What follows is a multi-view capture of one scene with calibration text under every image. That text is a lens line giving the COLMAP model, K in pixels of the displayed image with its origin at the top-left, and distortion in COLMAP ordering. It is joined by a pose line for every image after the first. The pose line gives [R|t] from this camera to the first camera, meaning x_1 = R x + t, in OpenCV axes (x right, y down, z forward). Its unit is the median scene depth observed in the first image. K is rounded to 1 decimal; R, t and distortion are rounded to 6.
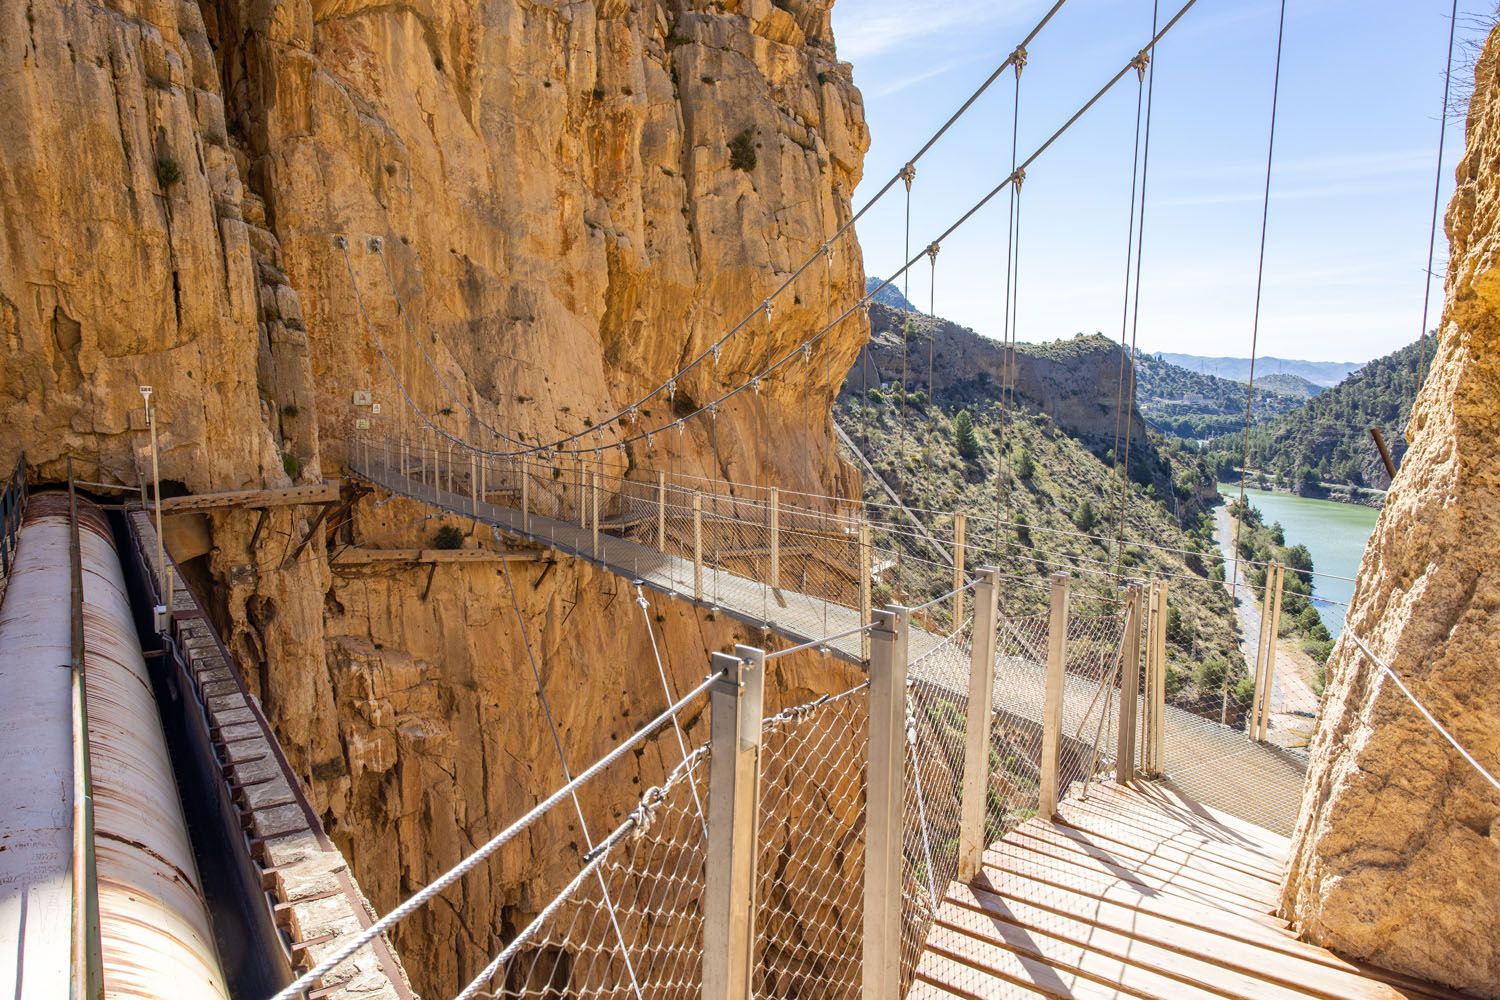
lens RADIAL K [[1011.9, 0, 750.0], [0, 1011.9, 500.0], [0, 0, 1]] dist [0.006798, 0.003104]
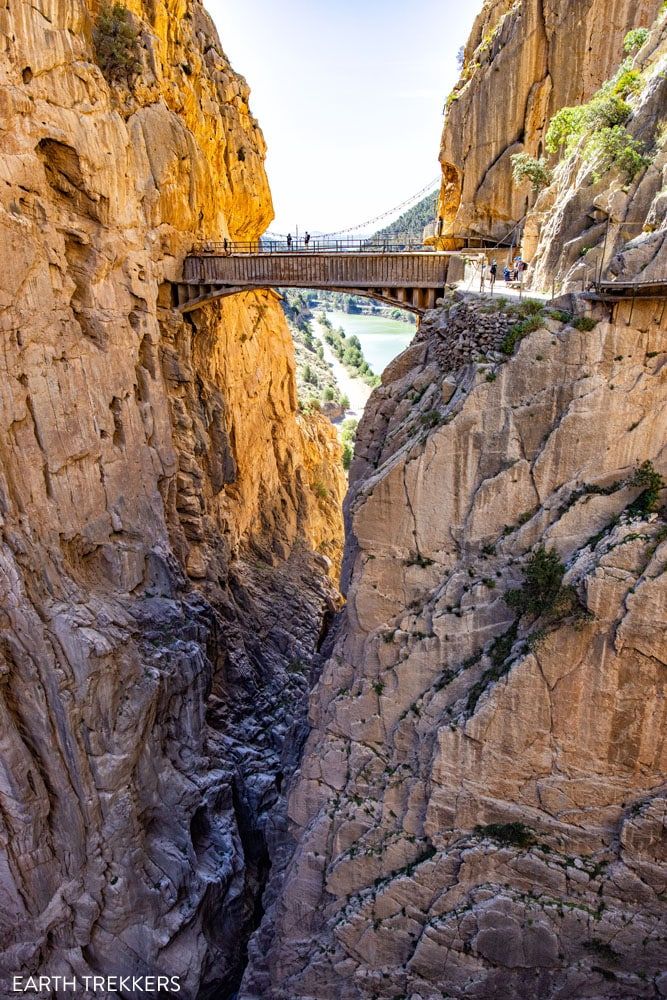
lens RADIAL K [[674.6, 0, 333.5], [0, 674.6, 500.0], [0, 0, 1]] dist [0.006798, 0.003104]
pose [[0.881110, -0.185924, 0.434831, -0.131566], [0.079477, 0.964614, 0.251401, 0.028470], [-0.466185, -0.186953, 0.864708, -0.175494]]
